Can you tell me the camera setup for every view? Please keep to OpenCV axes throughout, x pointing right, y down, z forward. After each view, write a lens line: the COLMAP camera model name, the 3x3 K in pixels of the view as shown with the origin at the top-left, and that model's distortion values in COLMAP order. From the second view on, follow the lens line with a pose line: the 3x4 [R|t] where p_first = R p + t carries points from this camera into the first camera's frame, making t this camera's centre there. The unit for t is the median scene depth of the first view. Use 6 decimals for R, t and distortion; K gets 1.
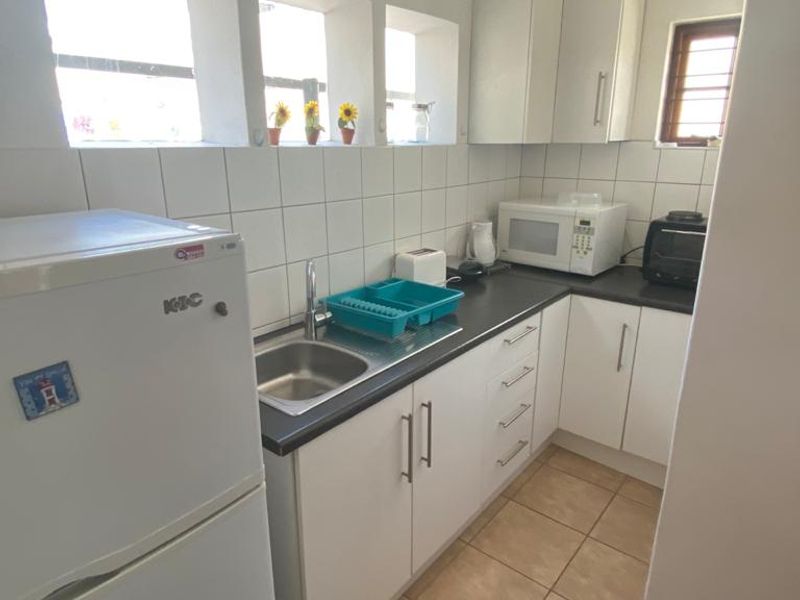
lens RADIAL K [[524.6, 0, 400.0], [0, 524.6, 300.0], [0, 0, 1]] dist [0.031643, -0.000570]
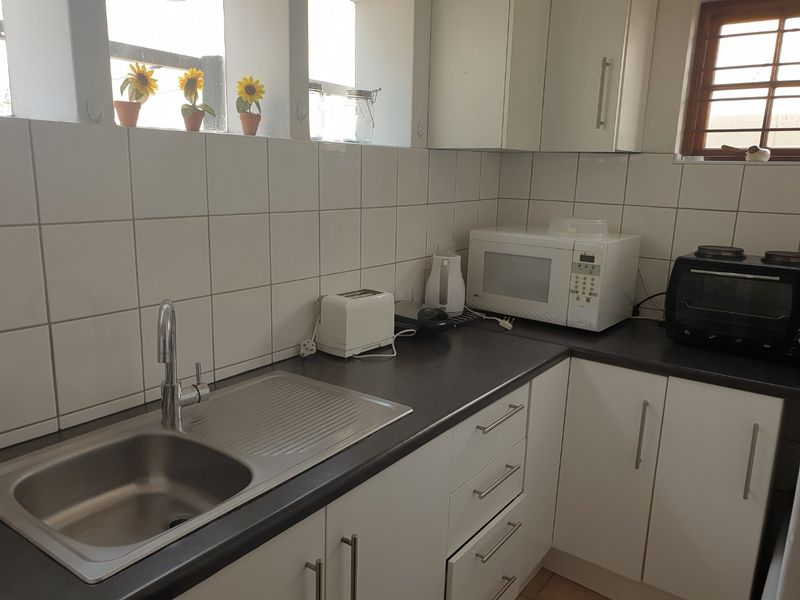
lens RADIAL K [[629.4, 0, 379.3], [0, 629.4, 301.7], [0, 0, 1]] dist [0.001975, 0.000126]
pose [[0.999082, 0.016782, 0.039412, 0.033063], [-0.013376, 0.996279, -0.085143, -0.009821], [-0.040694, 0.084538, 0.995589, 0.157614]]
